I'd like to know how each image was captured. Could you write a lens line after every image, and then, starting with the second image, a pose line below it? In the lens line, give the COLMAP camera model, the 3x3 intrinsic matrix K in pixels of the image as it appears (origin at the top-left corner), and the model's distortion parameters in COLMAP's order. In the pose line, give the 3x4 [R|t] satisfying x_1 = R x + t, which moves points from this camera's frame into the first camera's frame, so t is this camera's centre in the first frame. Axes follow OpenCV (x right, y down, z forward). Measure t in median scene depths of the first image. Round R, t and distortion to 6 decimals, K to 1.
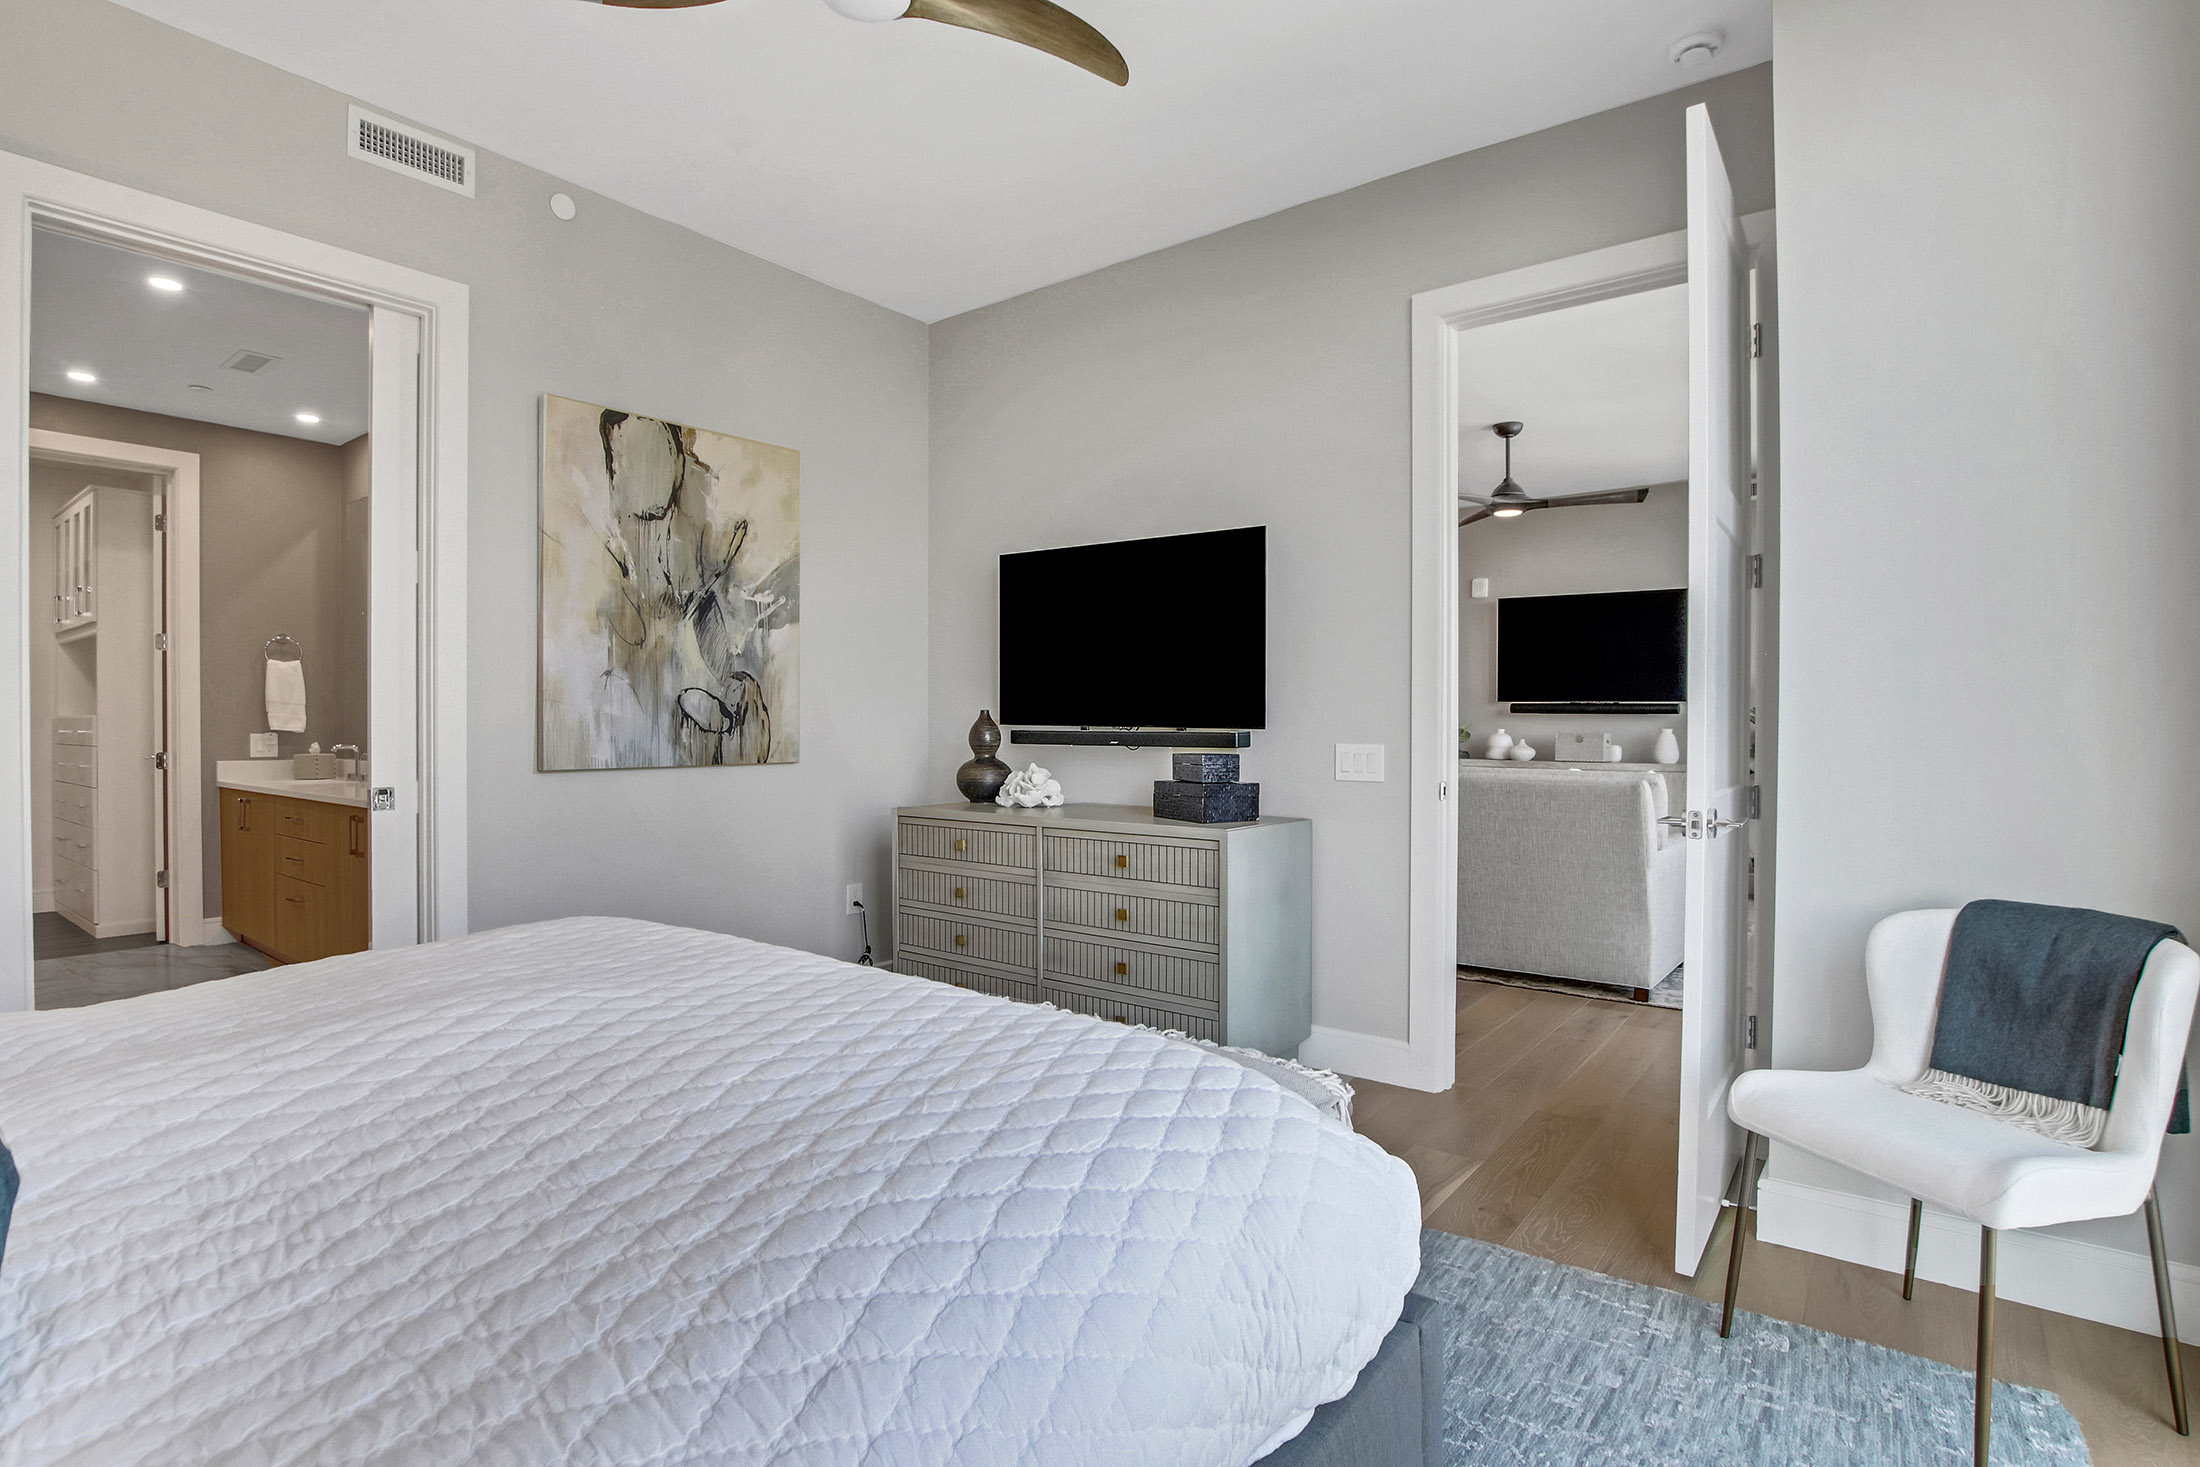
lens RADIAL K [[1079.3, 0, 1085.3], [0, 1079.3, 730.7], [0, 0, 1]] dist [-0.031509, 0.002551]
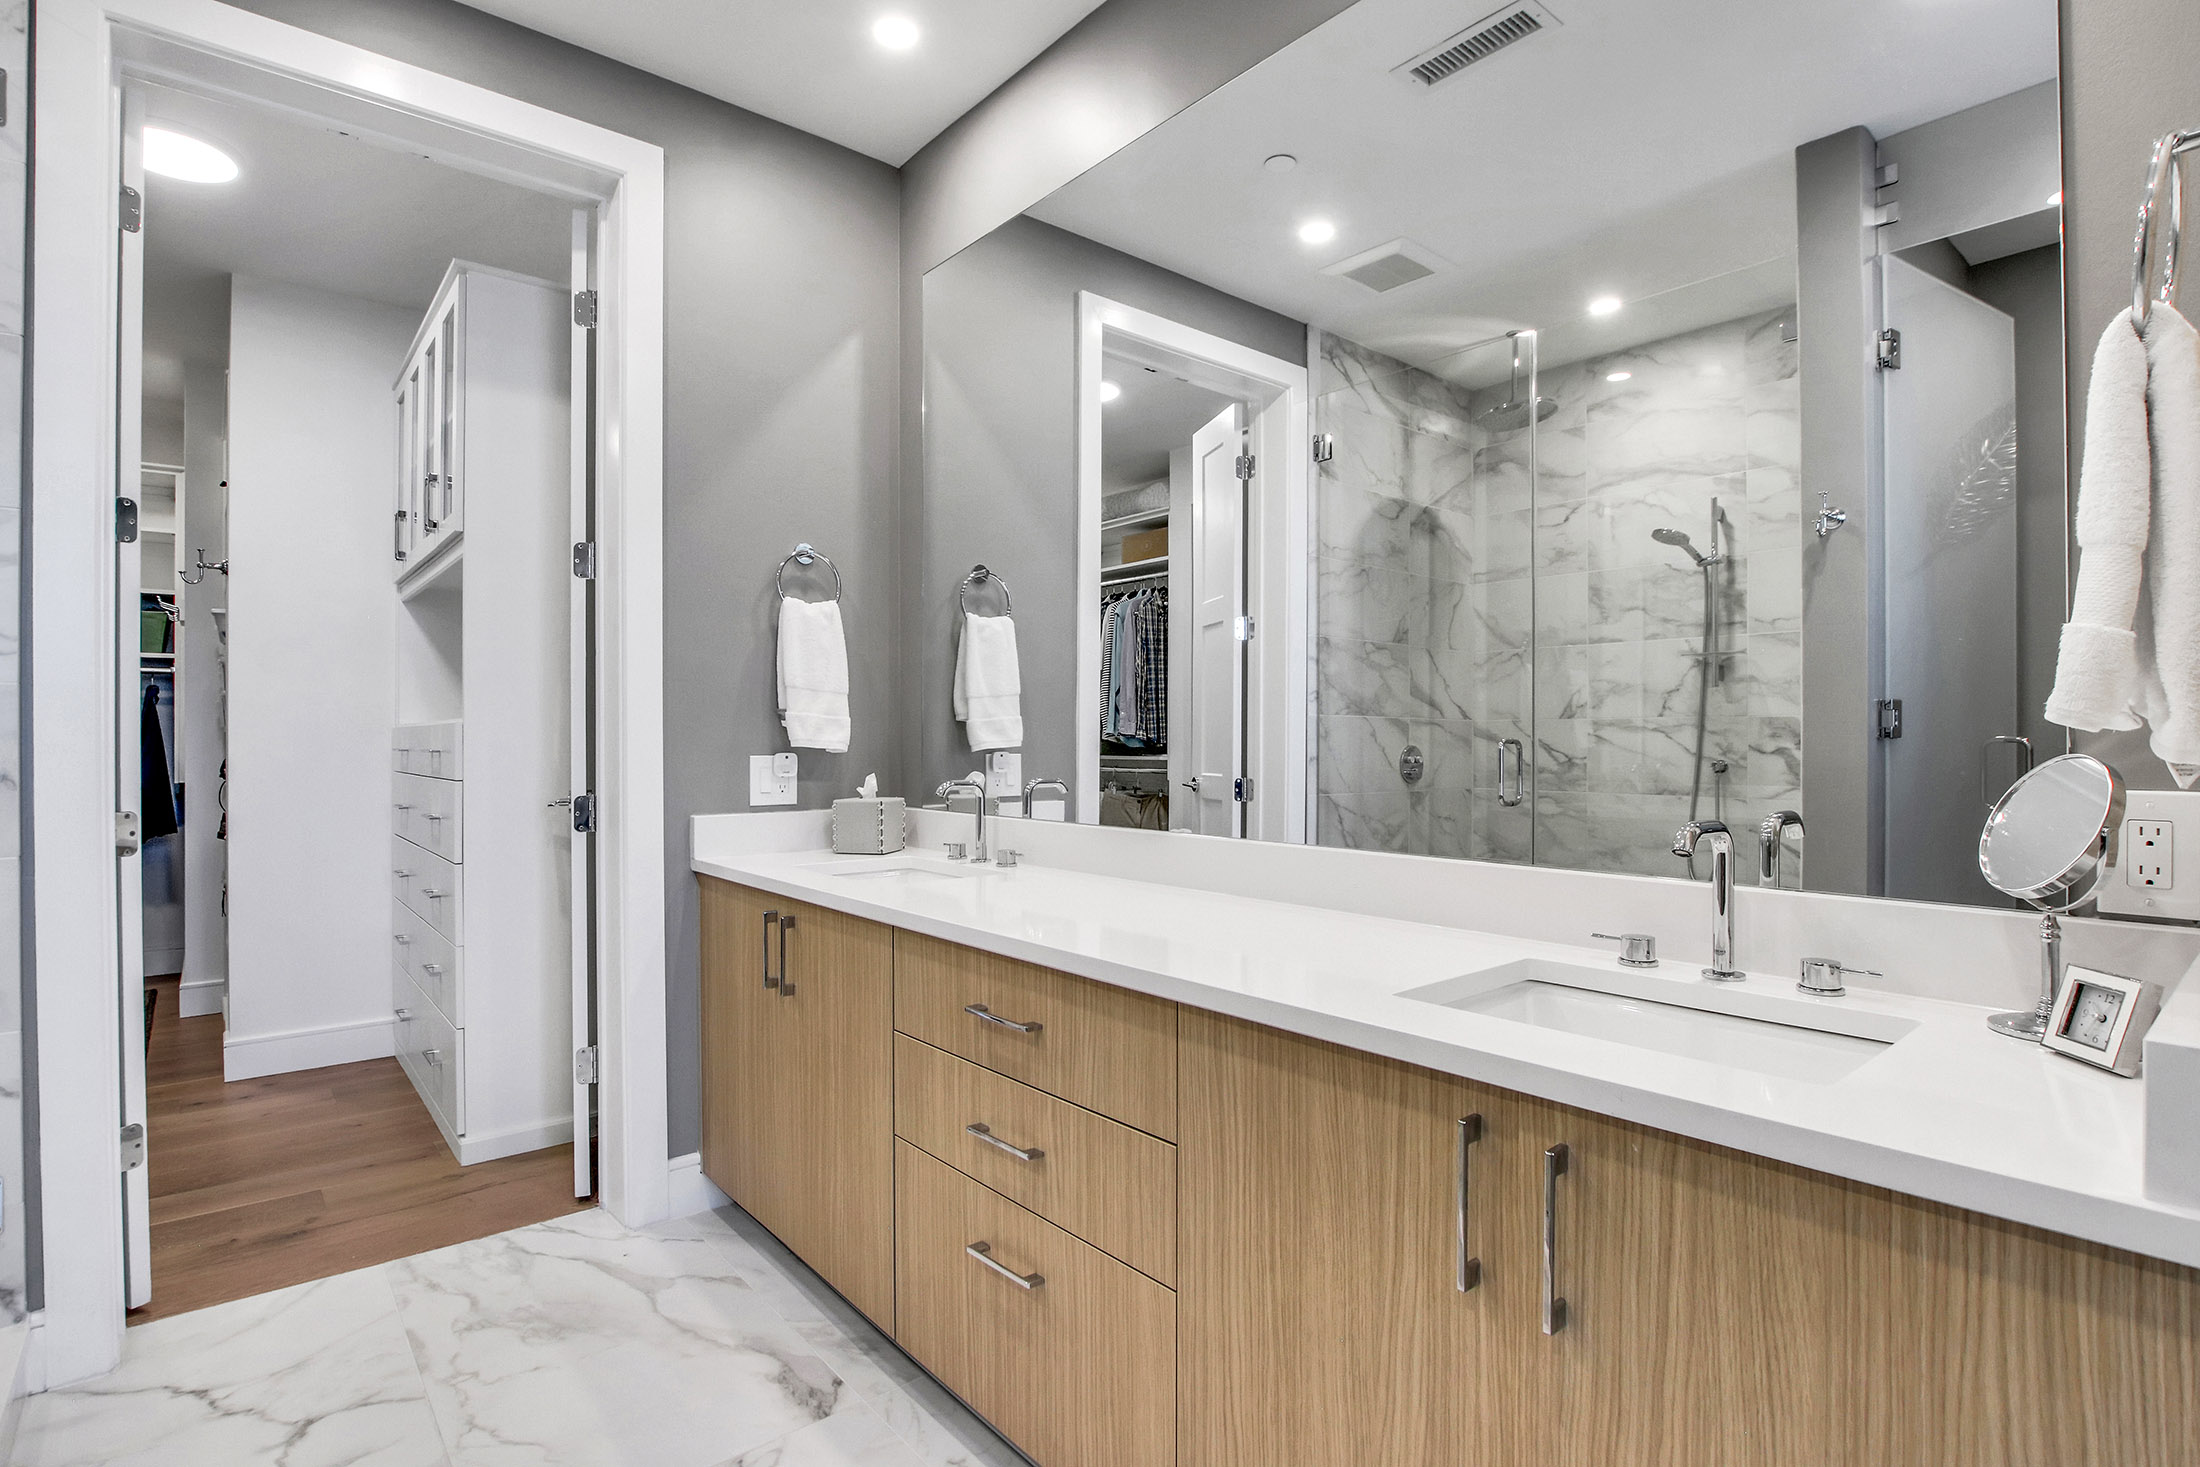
lens RADIAL K [[1088.3, 0, 1078.0], [0, 1088.3, 729.0], [0, 0, 1]] dist [-0.030161, 0.002652]
pose [[0.975091, -0.004197, -0.221765, -0.444529], [0.001511, 0.999923, -0.012282, -0.002219], [0.221800, 0.011641, 0.975023, 0.464274]]
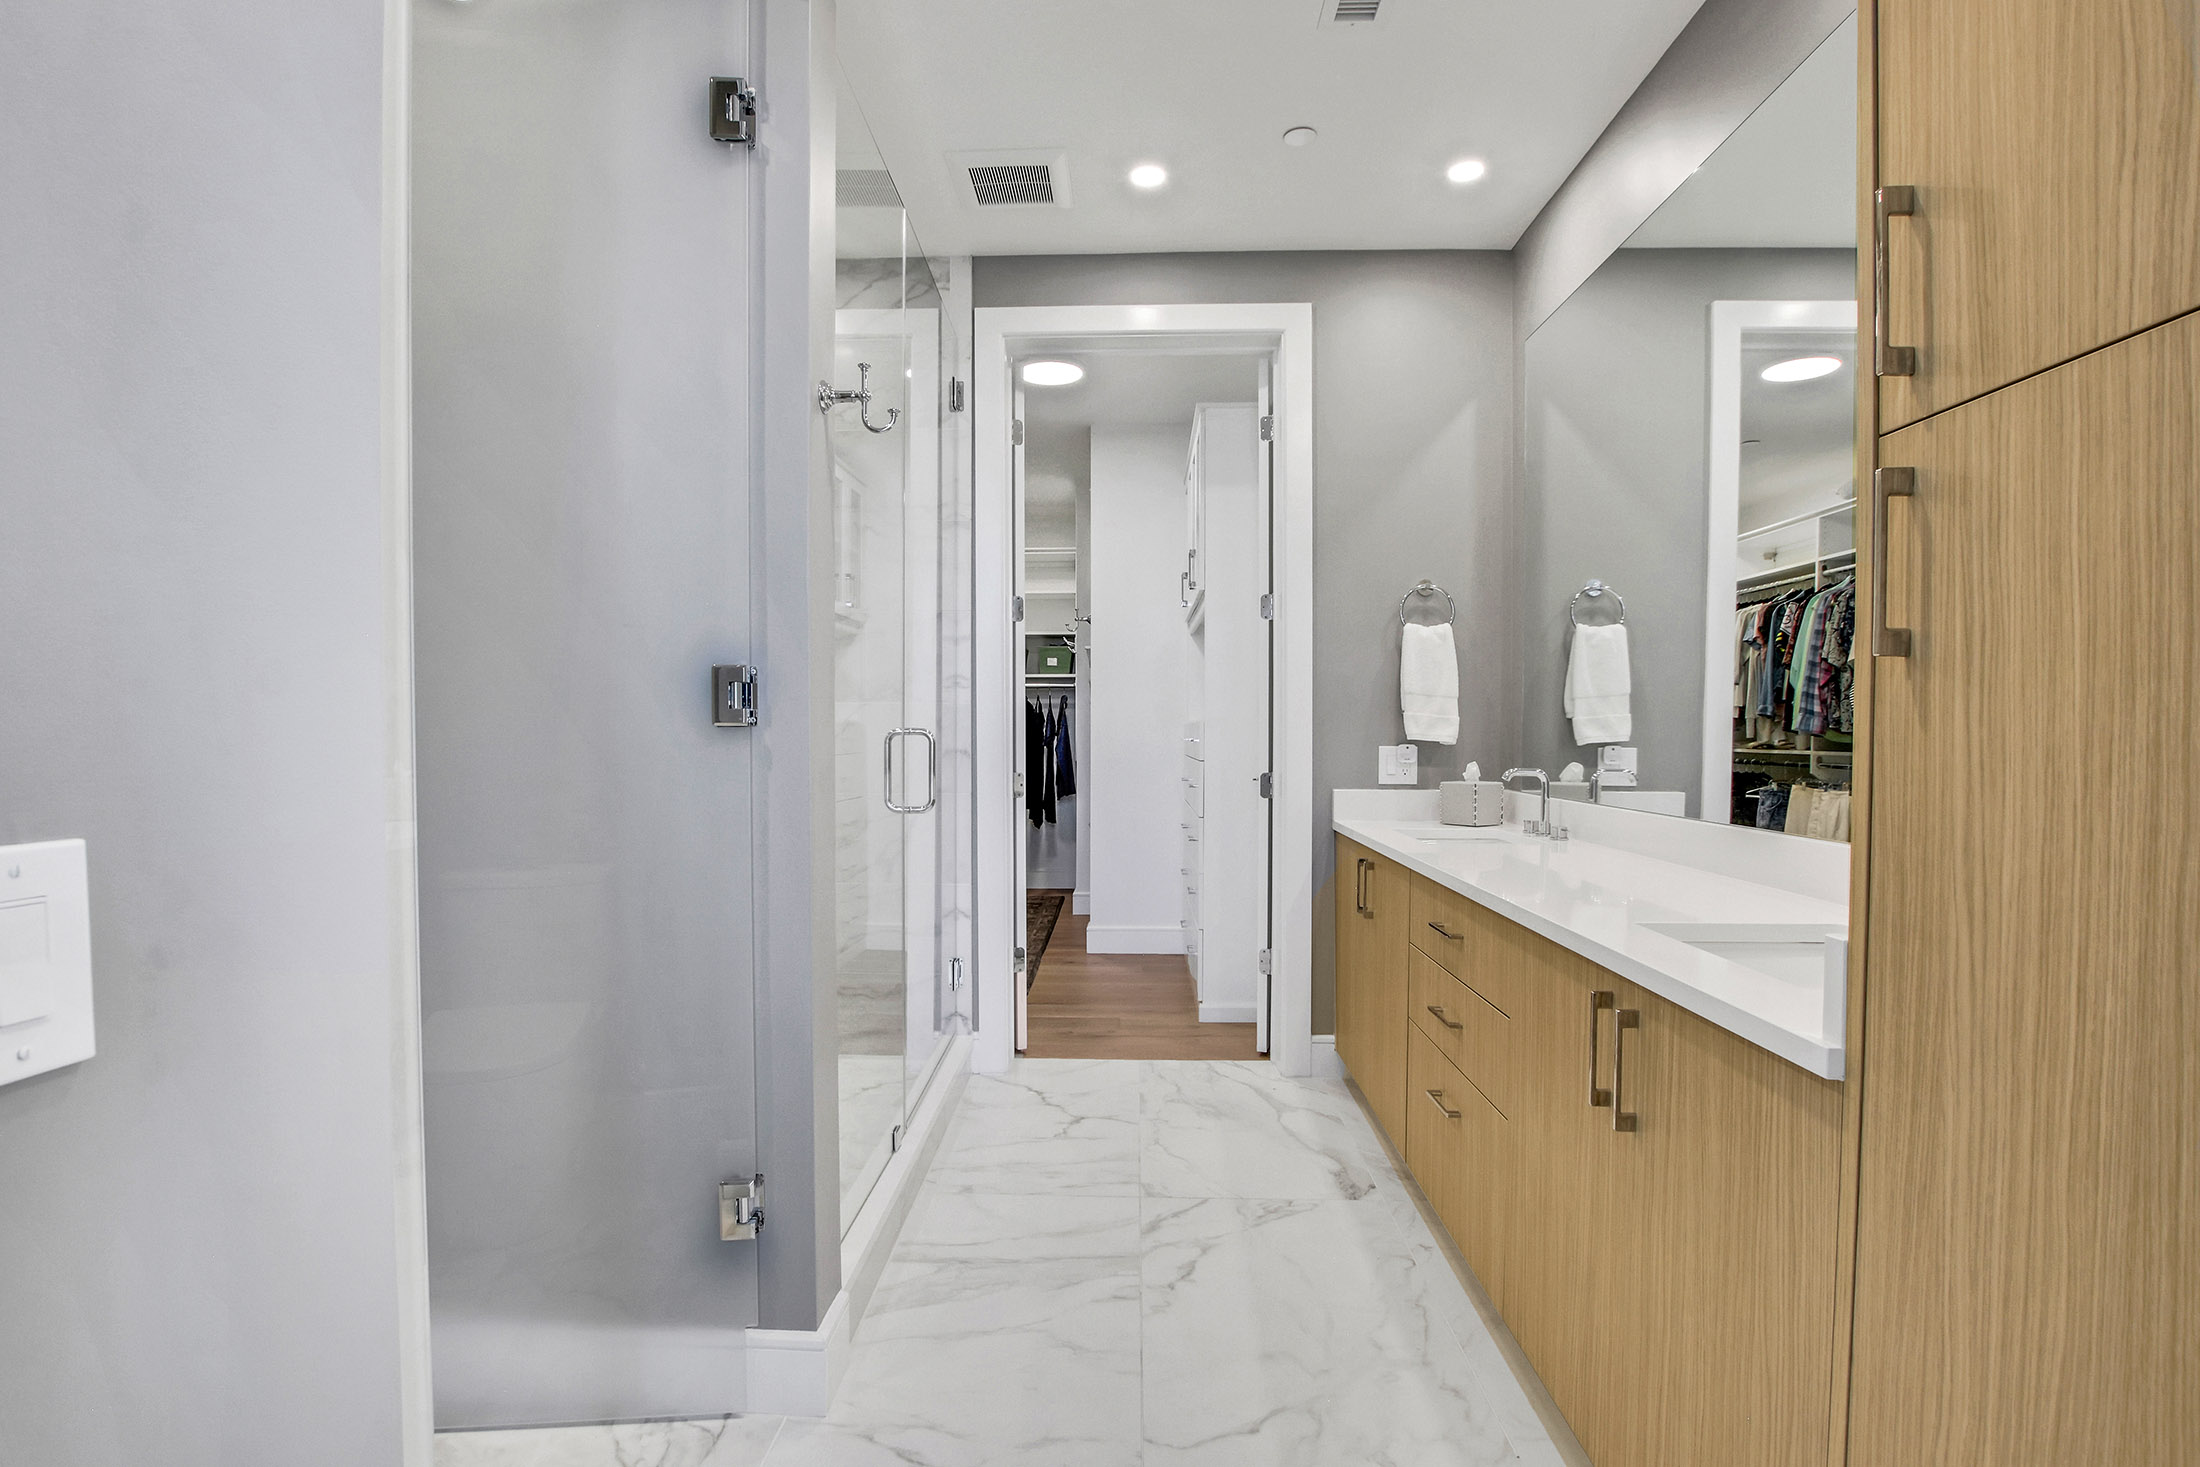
lens RADIAL K [[1088.3, 0, 1078.0], [0, 1088.3, 729.0], [0, 0, 1]] dist [-0.030161, 0.002652]
pose [[0.573128, -0.000286, -0.819466, -0.306298], [-0.004998, 0.999980, -0.003844, -0.002818], [0.819451, 0.006299, 0.573115, 0.407275]]
